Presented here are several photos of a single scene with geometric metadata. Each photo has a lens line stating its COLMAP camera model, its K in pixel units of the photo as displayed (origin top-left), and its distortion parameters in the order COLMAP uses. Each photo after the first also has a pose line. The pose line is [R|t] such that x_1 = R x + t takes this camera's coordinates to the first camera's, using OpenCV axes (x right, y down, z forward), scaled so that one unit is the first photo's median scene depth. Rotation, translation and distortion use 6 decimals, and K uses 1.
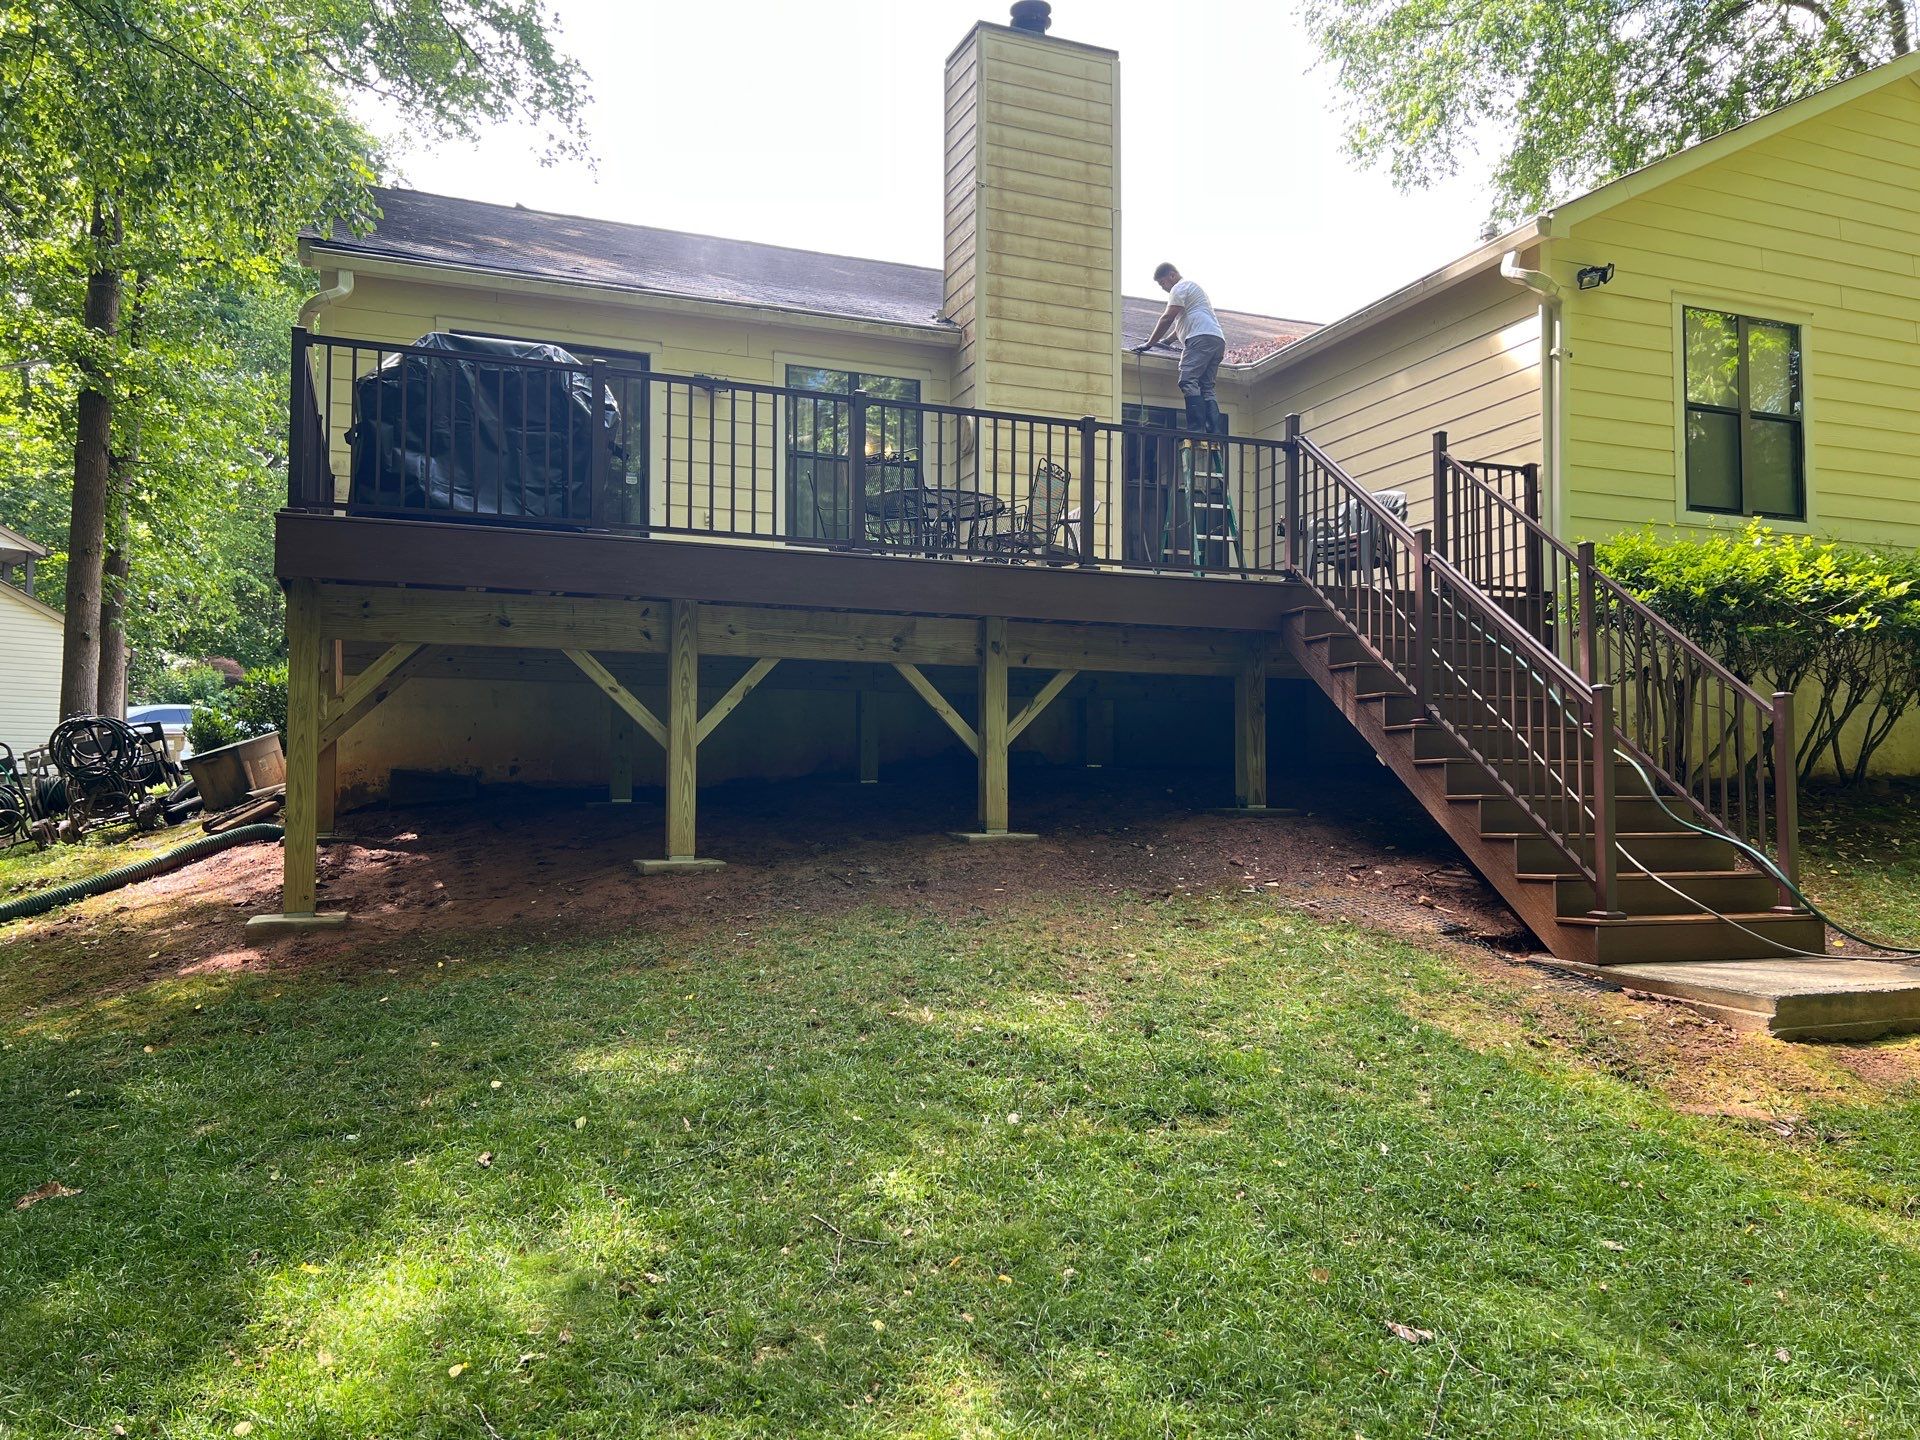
lens RADIAL K [[1423.9, 0, 964.7], [0, 1423.9, 725.2], [0, 0, 1]] dist [0.040565, -0.038114]
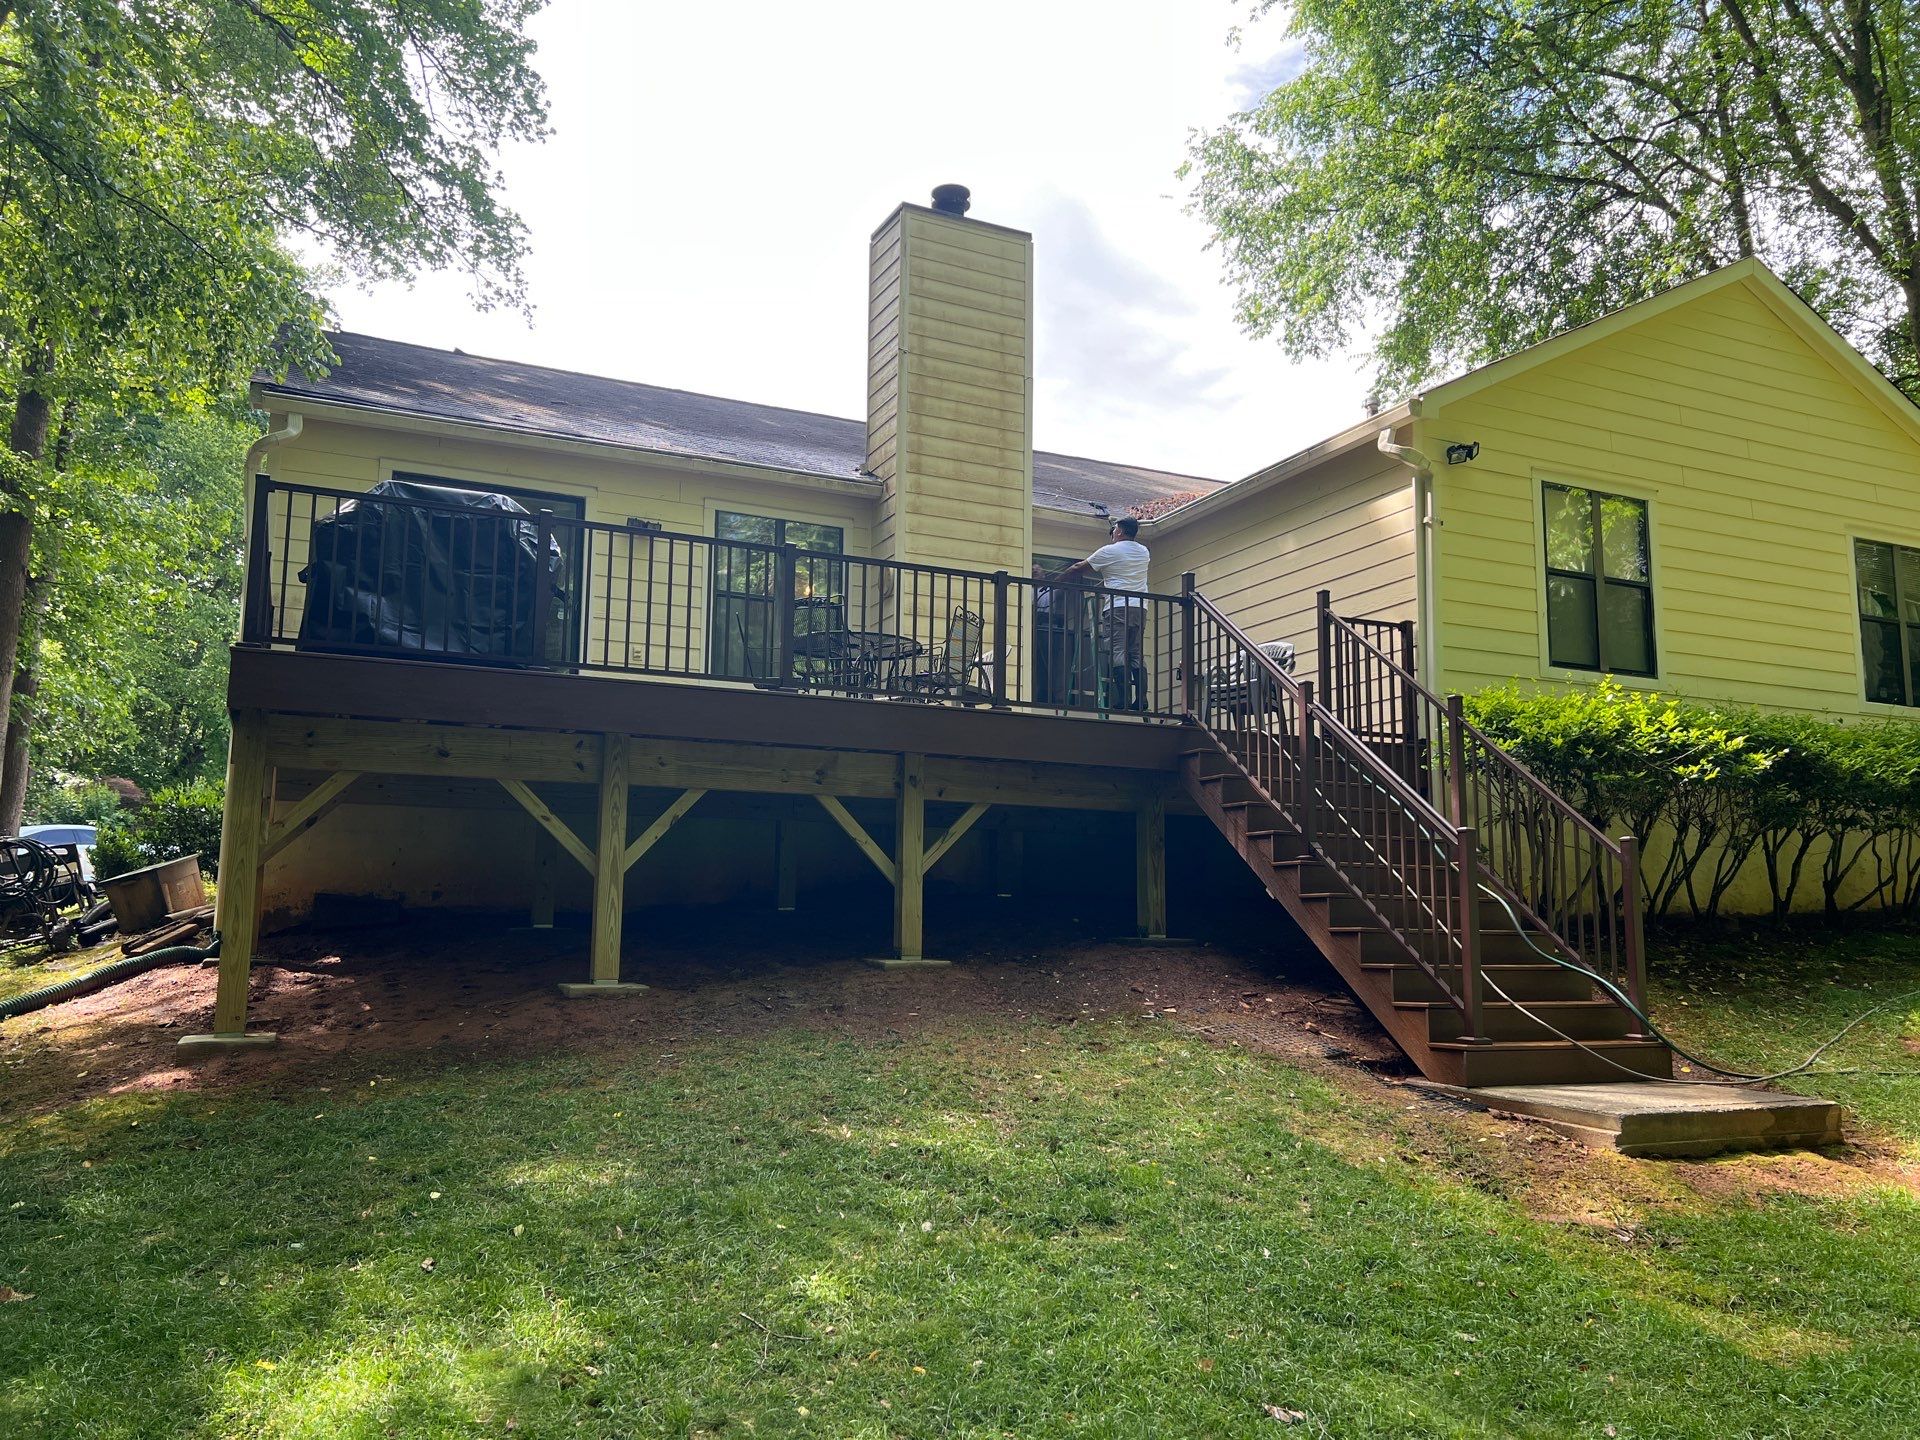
lens RADIAL K [[1428.9, 0, 956.7], [0, 1428.9, 732.1], [0, 0, 1]] dist [0.025454, -0.008143]
pose [[0.998200, 0.017480, 0.057375, -0.006410], [-0.012504, 0.996220, -0.085967, -0.001207], [-0.058661, 0.085095, 0.994645, -0.056118]]
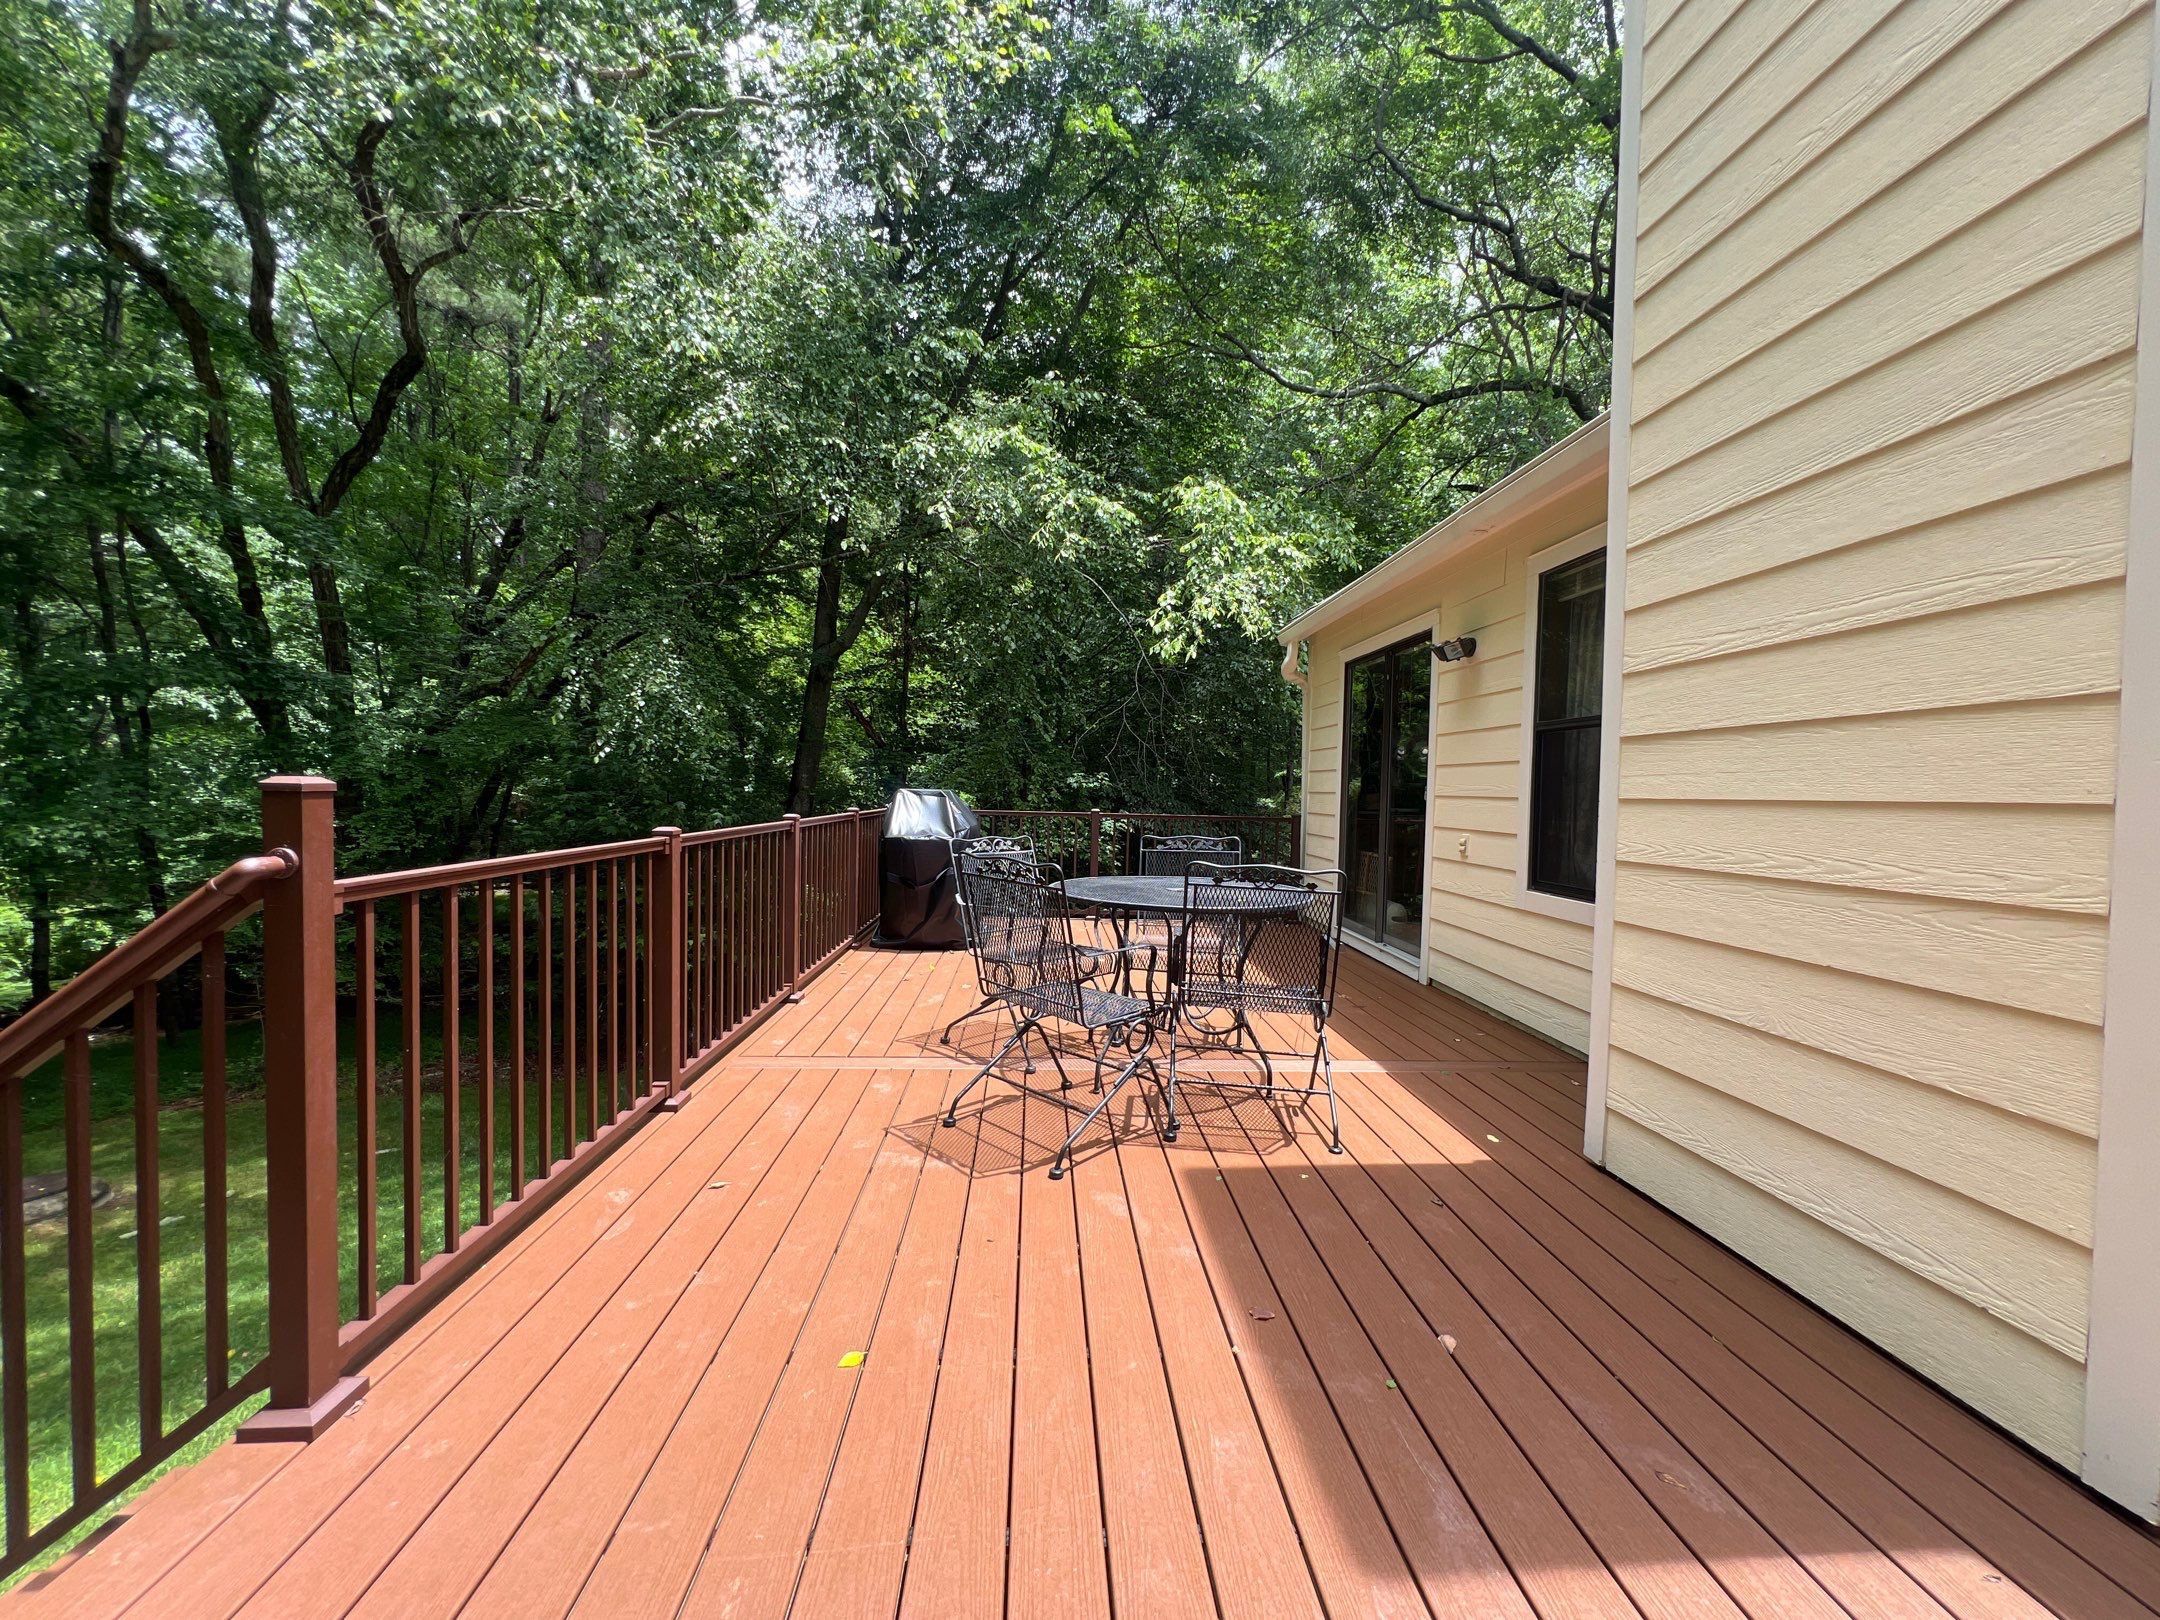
lens RADIAL K [[863.0, 0, 1079.3], [0, 863.0, 815.1], [0, 0, 1]] dist [0.001171, -0.000373]
pose [[-0.312511, 0.019380, -0.949717, 0.309861], [0.027976, 0.999546, 0.011191, -0.191097], [0.949502, -0.023072, -0.312911, 1.084013]]
